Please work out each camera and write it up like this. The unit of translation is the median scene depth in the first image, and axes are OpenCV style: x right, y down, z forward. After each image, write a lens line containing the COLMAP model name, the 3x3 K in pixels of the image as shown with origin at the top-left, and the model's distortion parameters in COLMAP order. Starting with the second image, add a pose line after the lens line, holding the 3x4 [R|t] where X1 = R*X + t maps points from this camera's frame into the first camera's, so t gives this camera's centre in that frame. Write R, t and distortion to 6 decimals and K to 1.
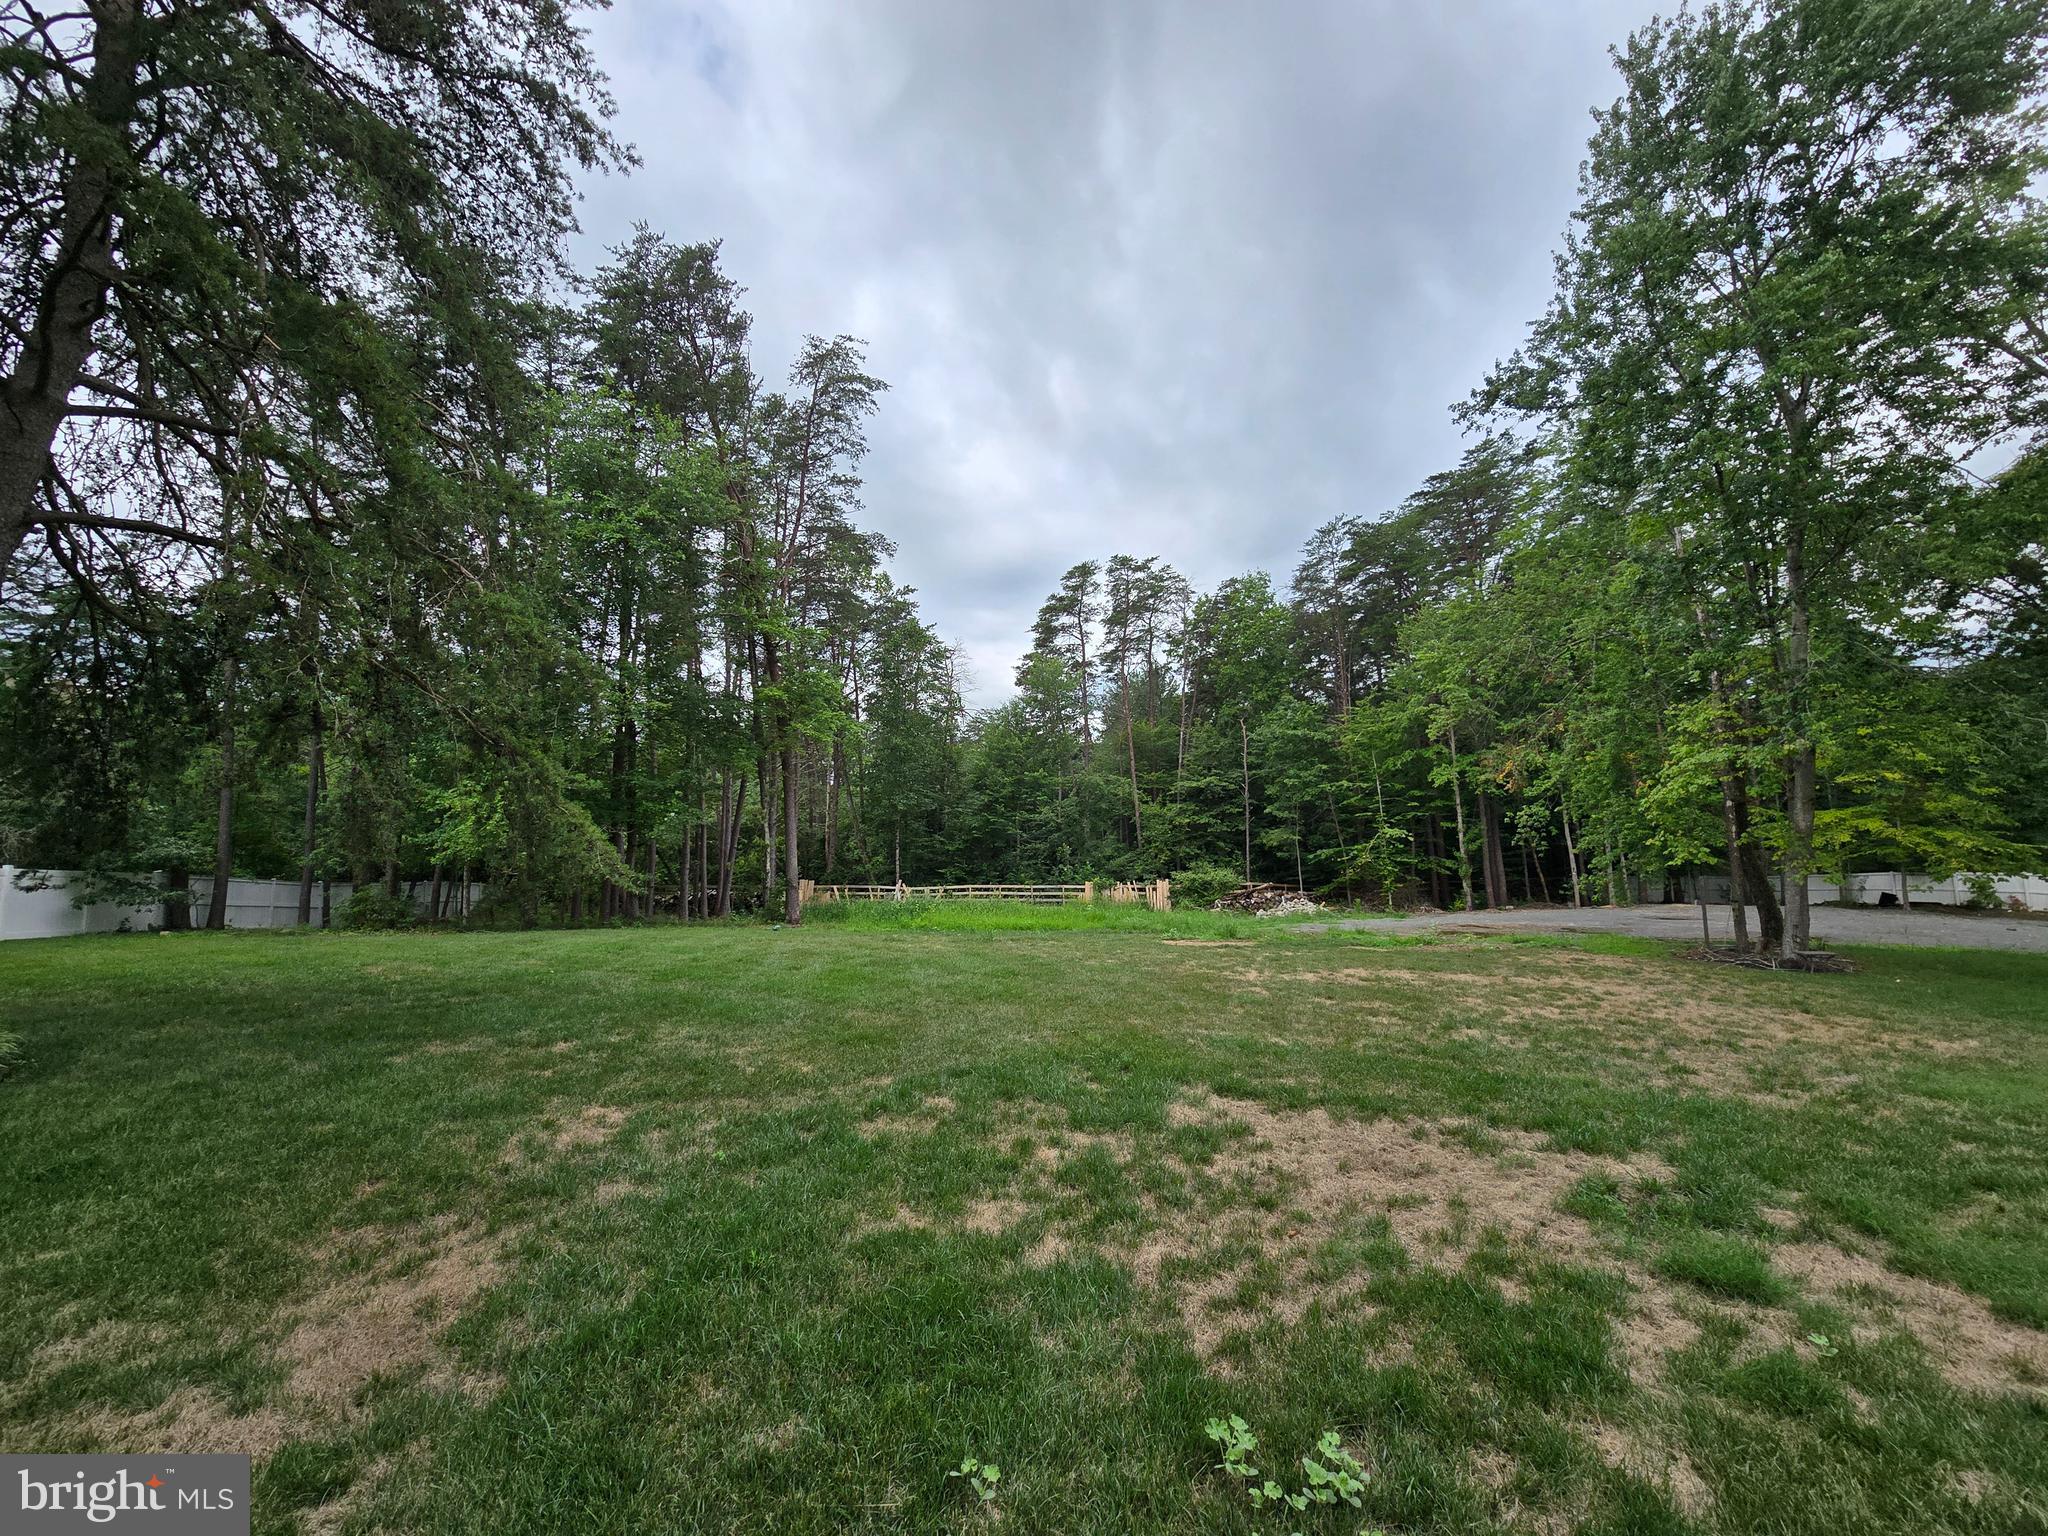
lens RADIAL K [[842.6, 0, 1027.0], [0, 842.6, 757.3], [0, 0, 1]] dist [-0.004786, 0.000875]
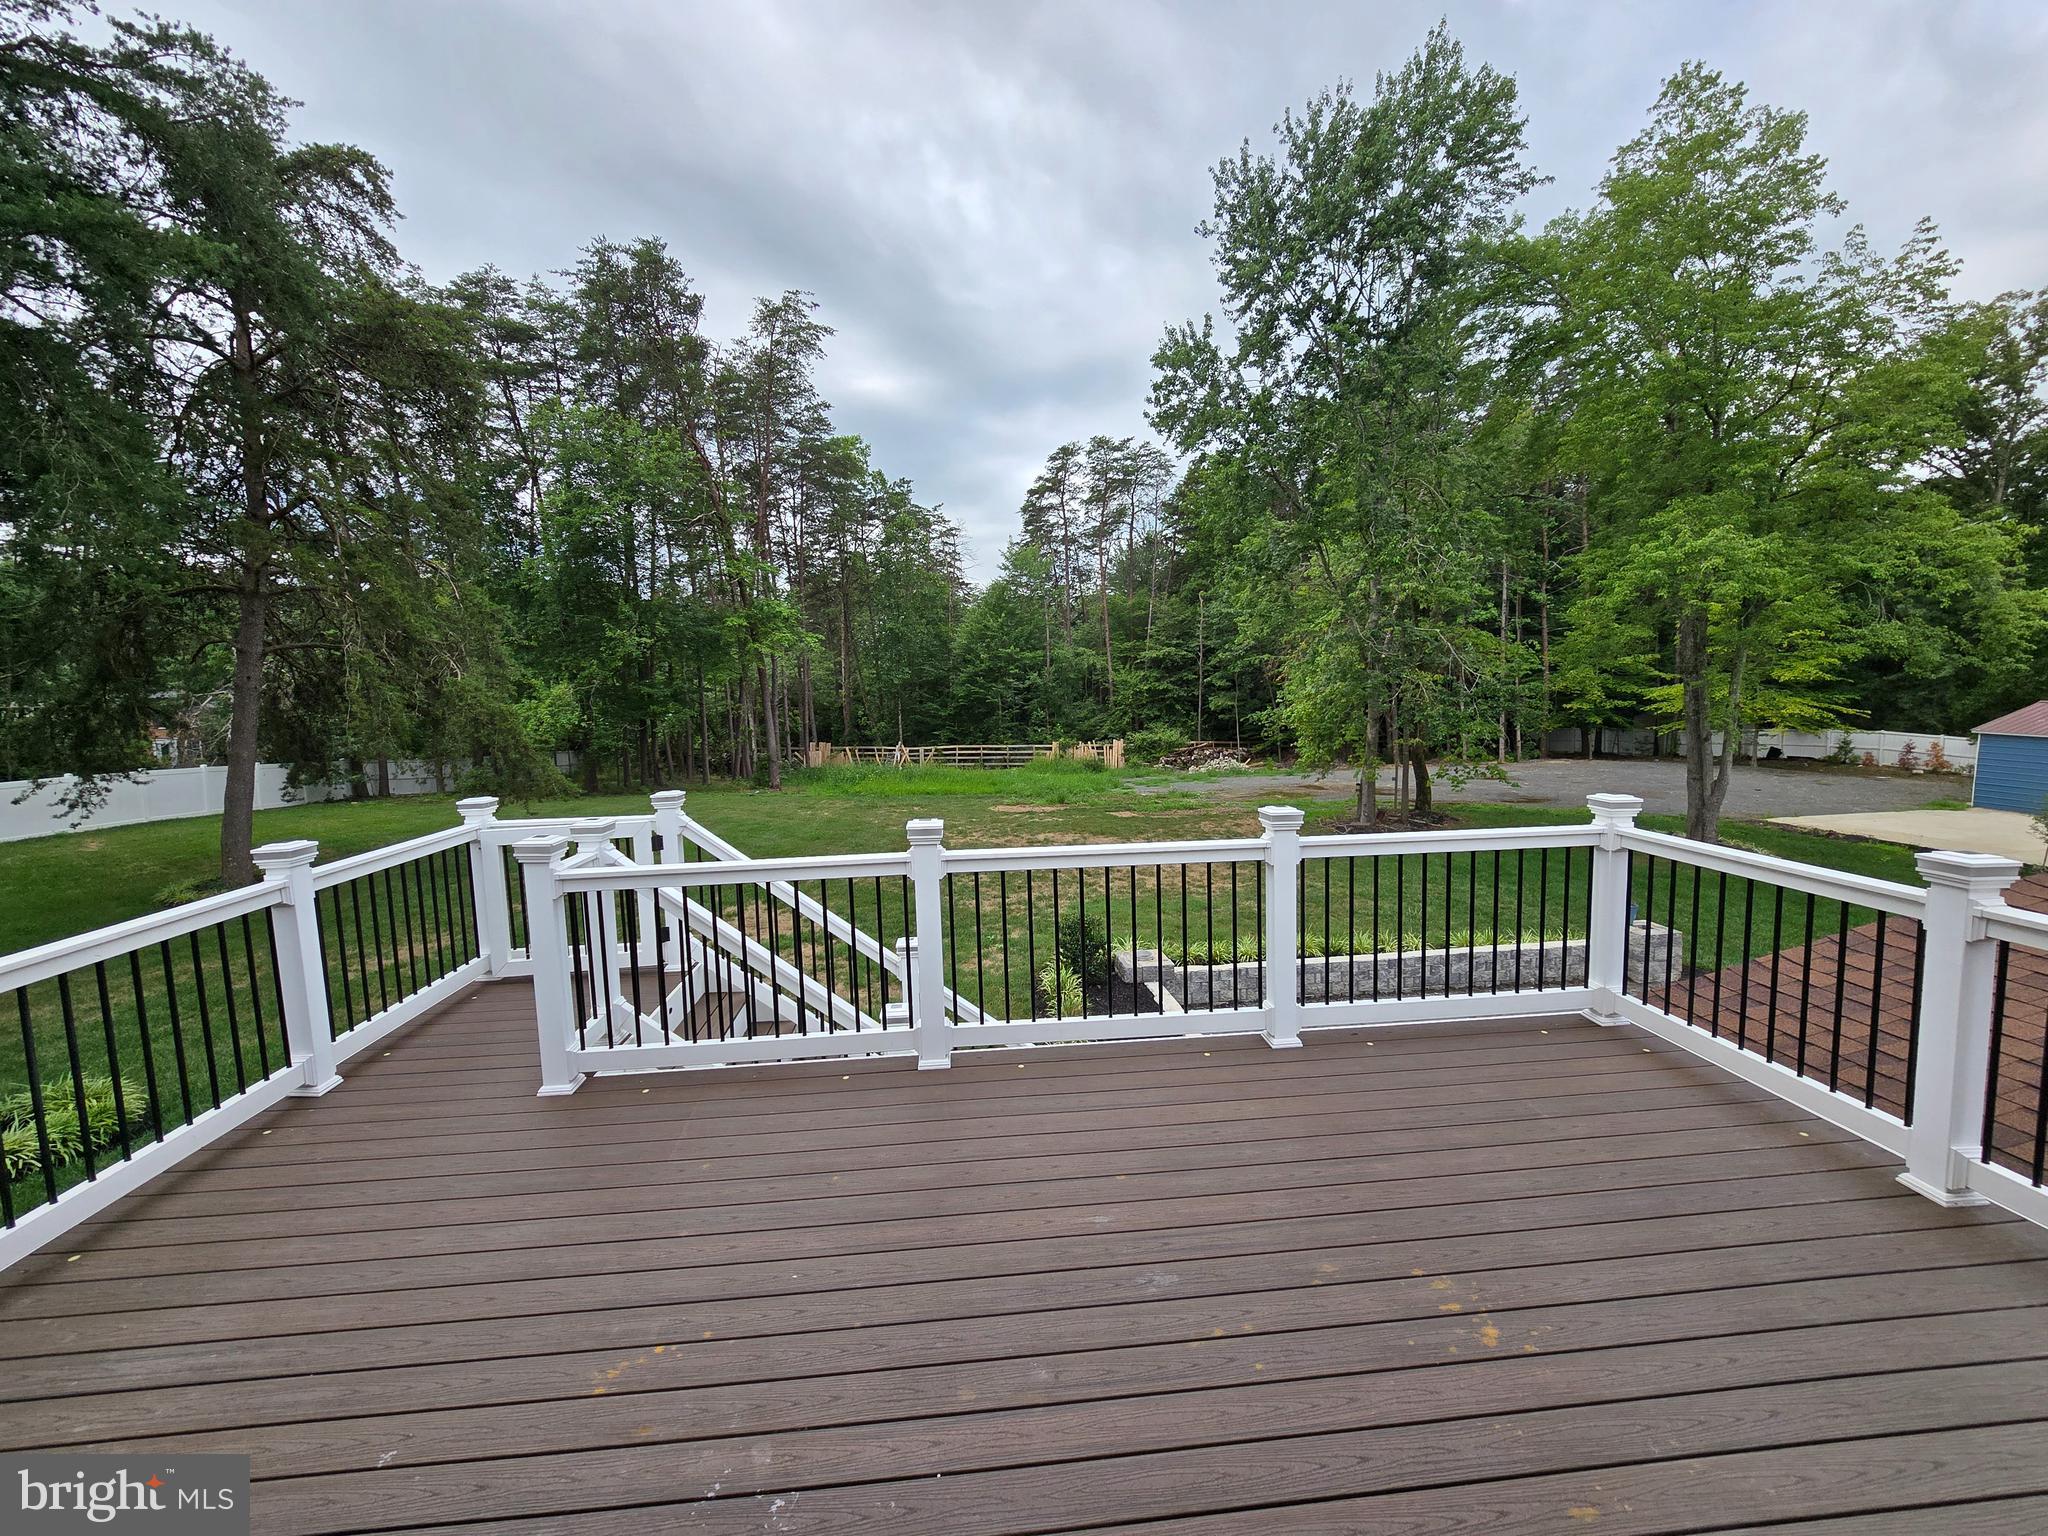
lens RADIAL K [[842.6, 0, 1025.2], [0, 842.6, 753.2], [0, 0, 1]] dist [-0.004786, 0.000875]
pose [[0.993705, -0.008791, -0.111679, 0.339382], [0.029825, 0.981697, 0.188101, -0.124343], [0.107982, -0.190248, 0.975780, -0.326216]]
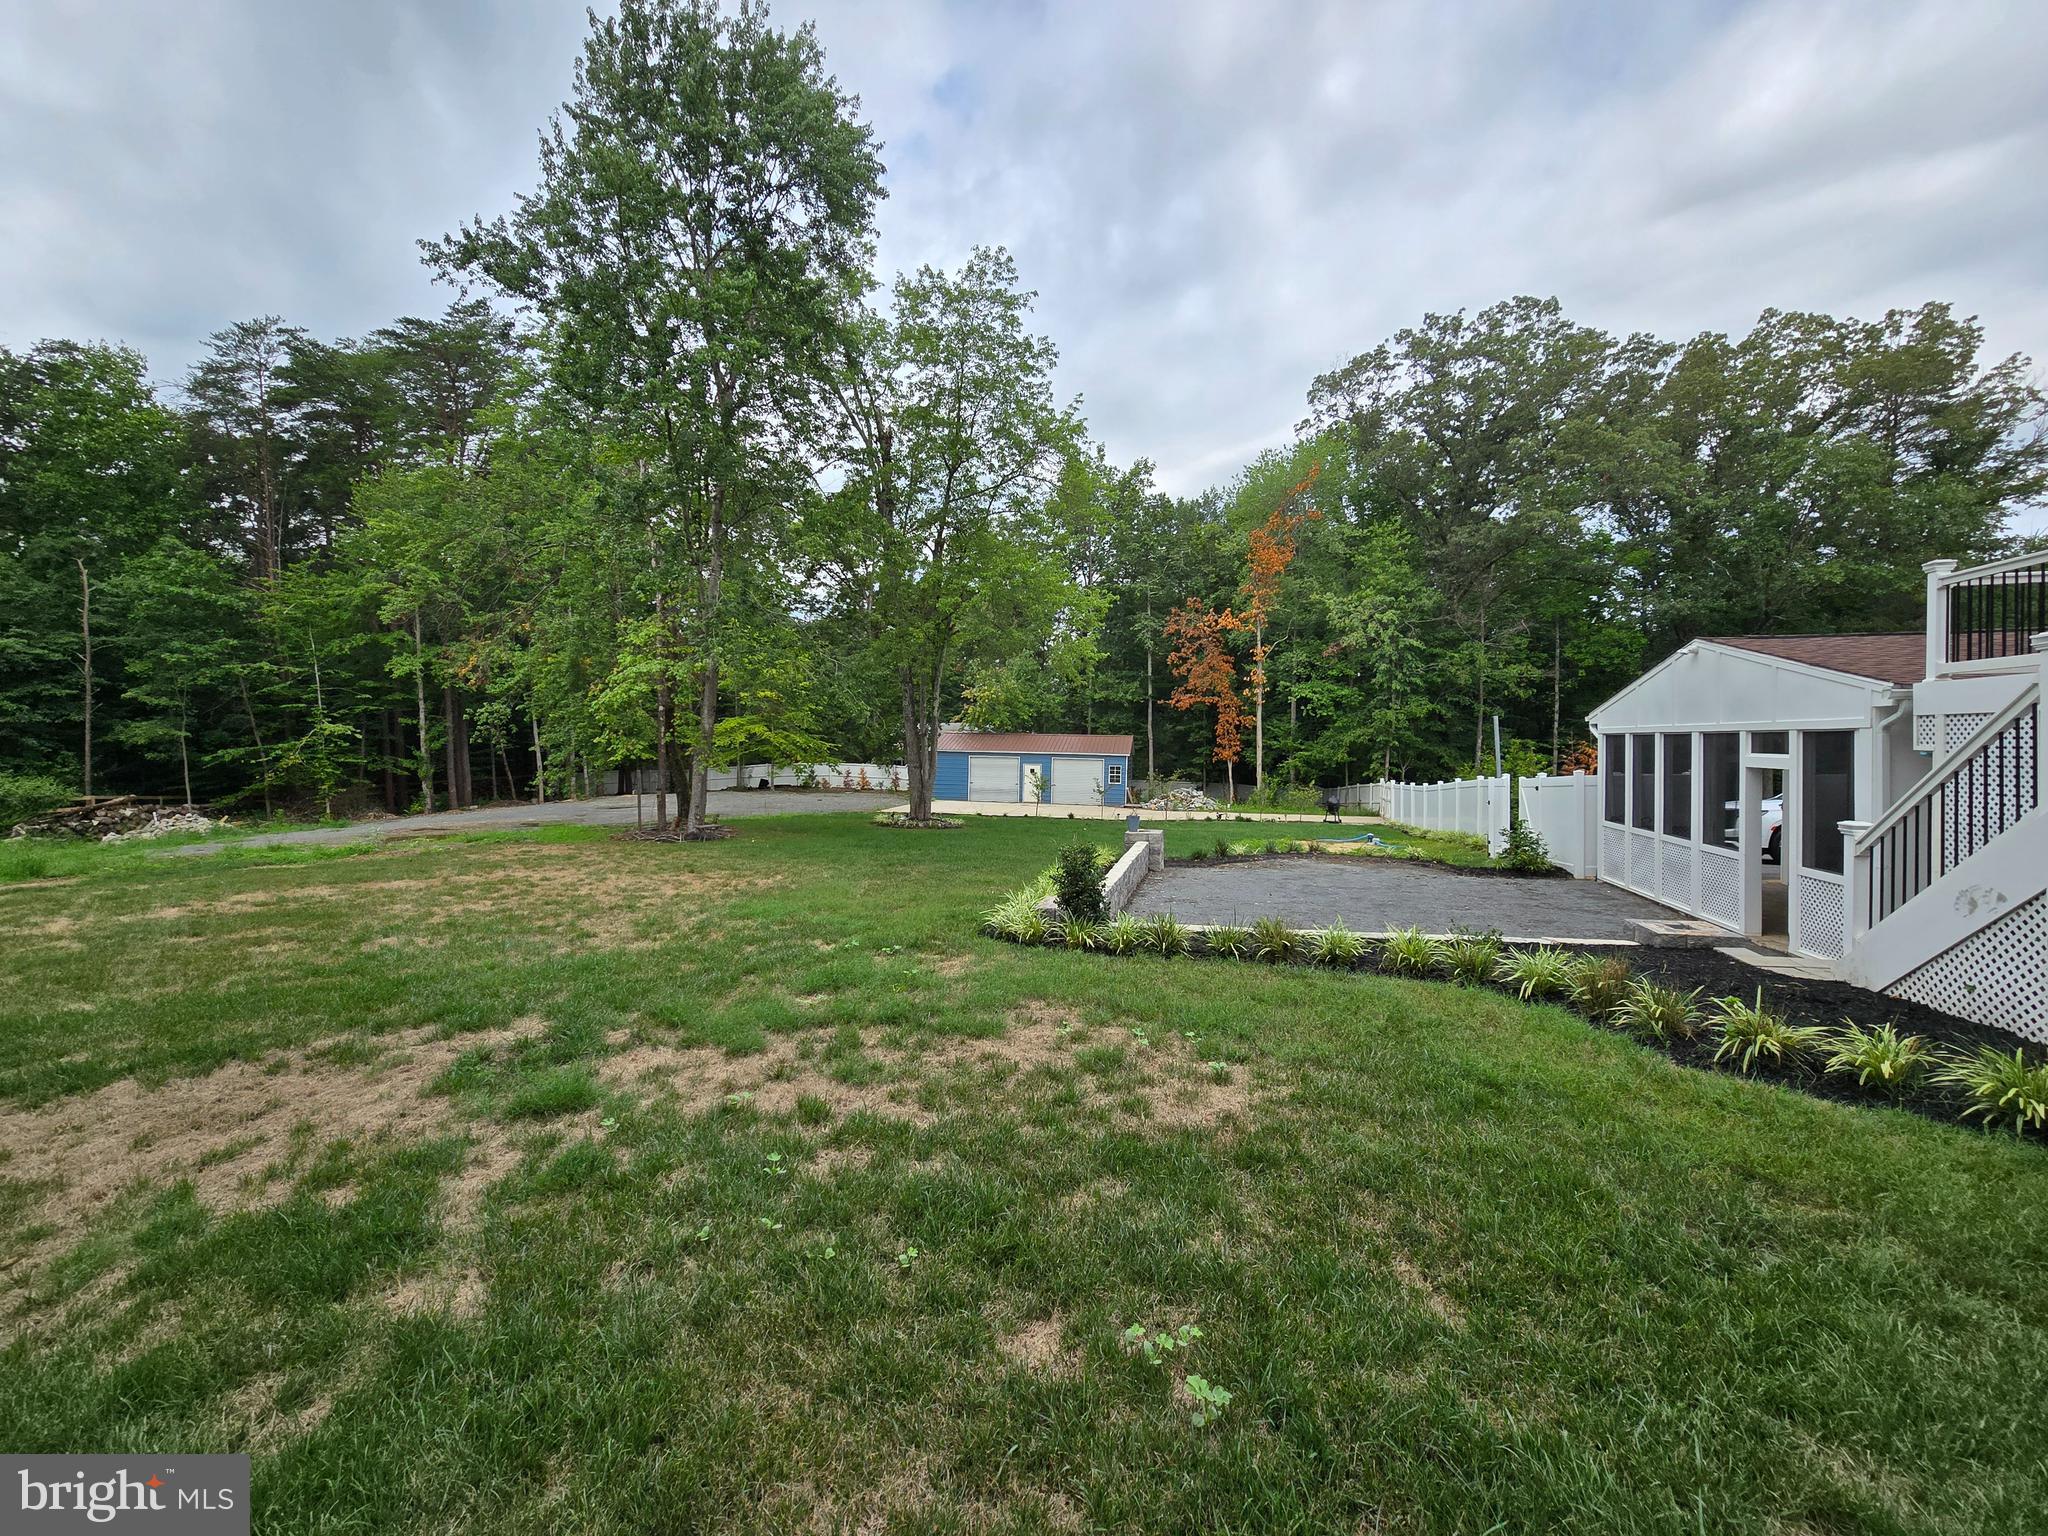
lens RADIAL K [[842.6, 0, 1028.5], [0, 842.6, 754.1], [0, 0, 1]] dist [-0.004786, 0.000875]
pose [[0.458843, -0.008748, 0.888474, 0.007118], [-0.093839, 0.993882, 0.058248, 0.000520], [-0.883548, -0.110100, 0.455215, -0.005136]]
